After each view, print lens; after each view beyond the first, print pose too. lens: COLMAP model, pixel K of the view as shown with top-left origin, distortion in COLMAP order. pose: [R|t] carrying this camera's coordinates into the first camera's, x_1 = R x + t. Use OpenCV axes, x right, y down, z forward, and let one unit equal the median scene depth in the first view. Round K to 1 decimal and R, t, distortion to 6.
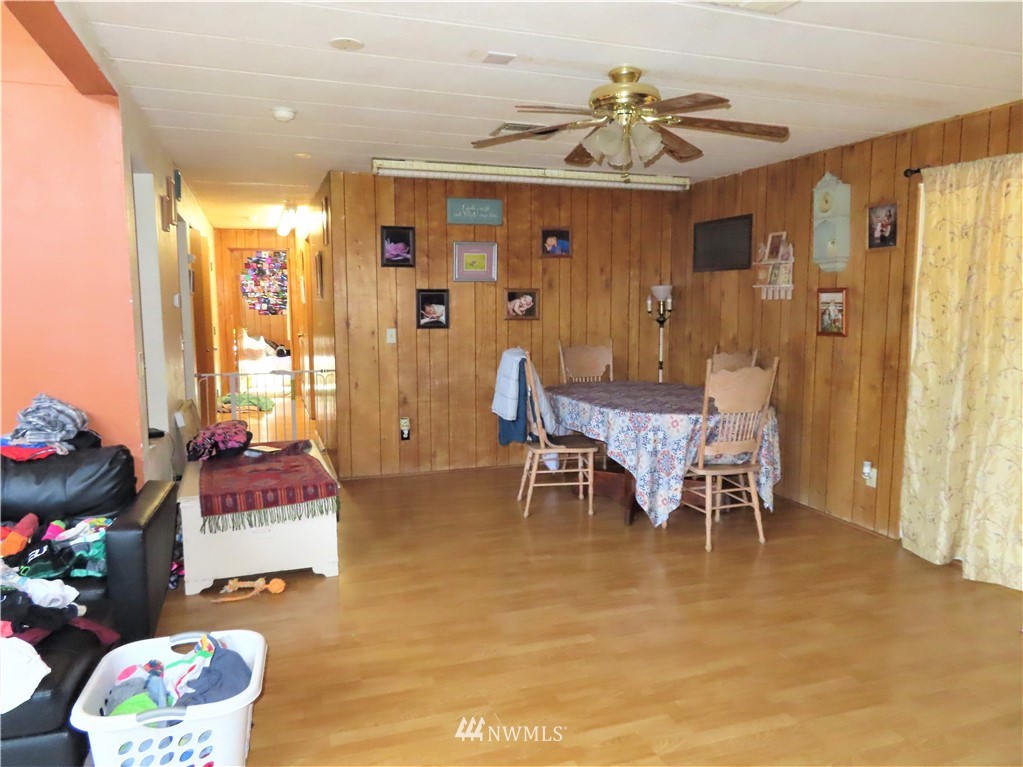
lens RADIAL K [[722.9, 0, 517.1], [0, 722.9, 381.8], [0, 0, 1]] dist [-0.013044, 0.000055]
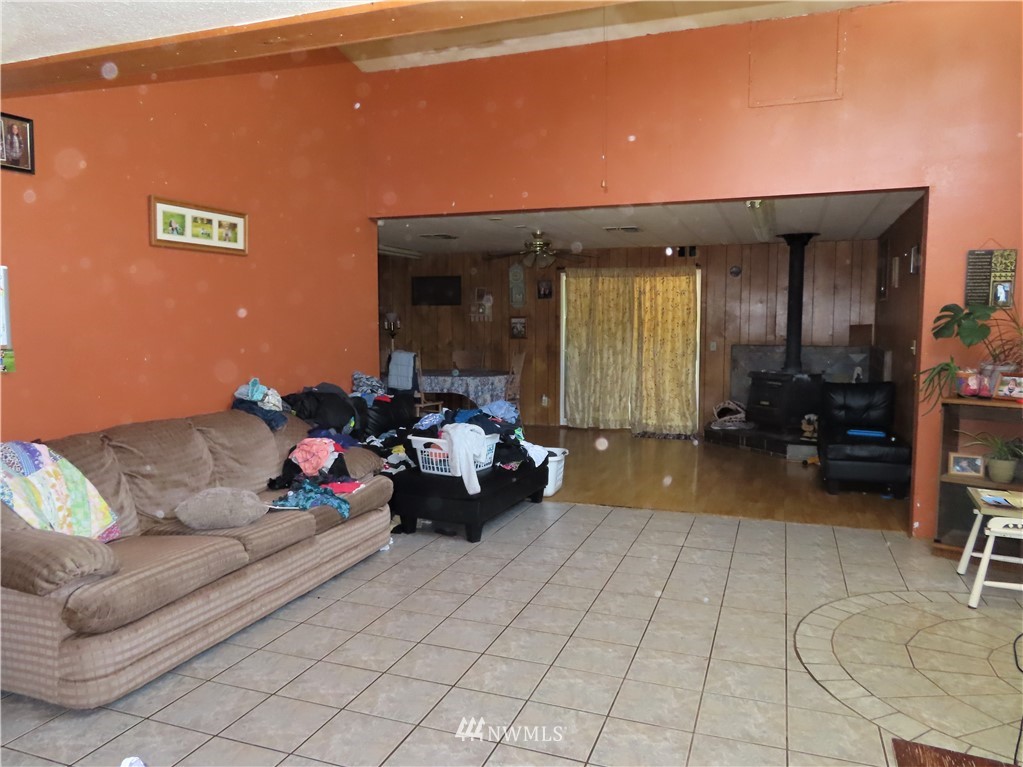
lens RADIAL K [[722.9, 0, 514.7], [0, 722.9, 377.1], [0, 0, 1]] dist [-0.013044, 0.000055]
pose [[0.650620, -0.063306, 0.756760, -1.297823], [0.087439, 0.996136, 0.008156, 0.033274], [-0.754352, 0.060864, 0.653642, -0.404591]]
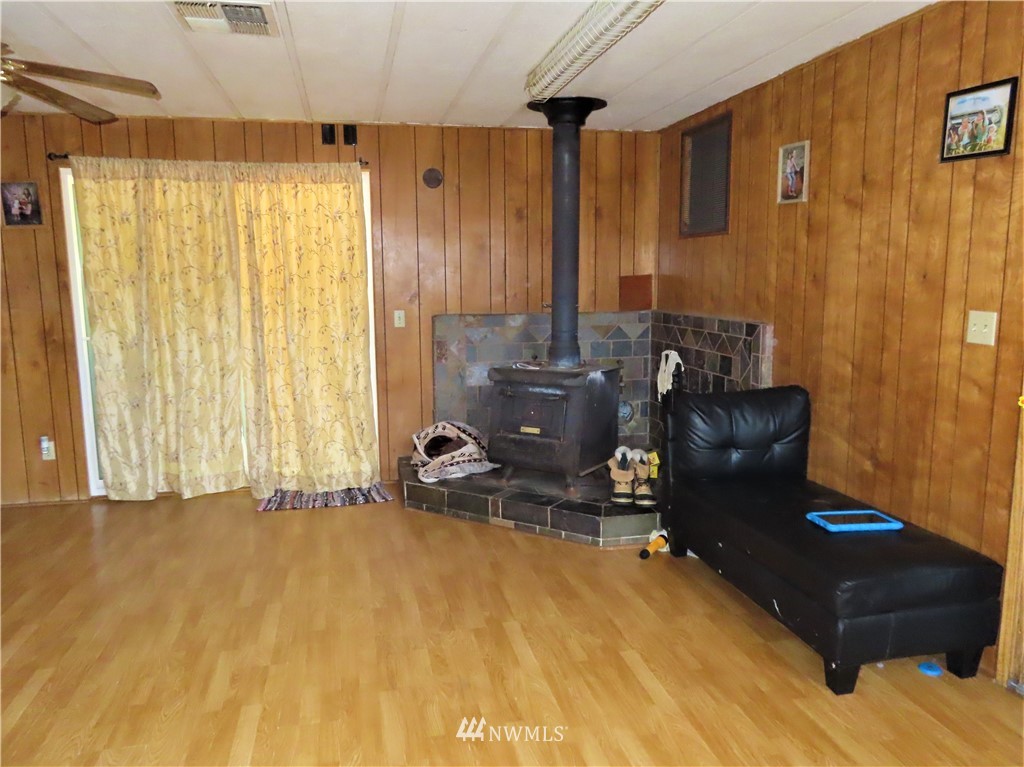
lens RADIAL K [[723.6, 0, 509.6], [0, 723.6, 379.6], [0, 0, 1]] dist [-0.013044, 0.000055]
pose [[0.140637, -0.148671, 0.978835, -0.418179], [0.119995, 0.983932, 0.132205, -0.024568], [-0.982763, 0.098863, 0.156217, 0.193702]]
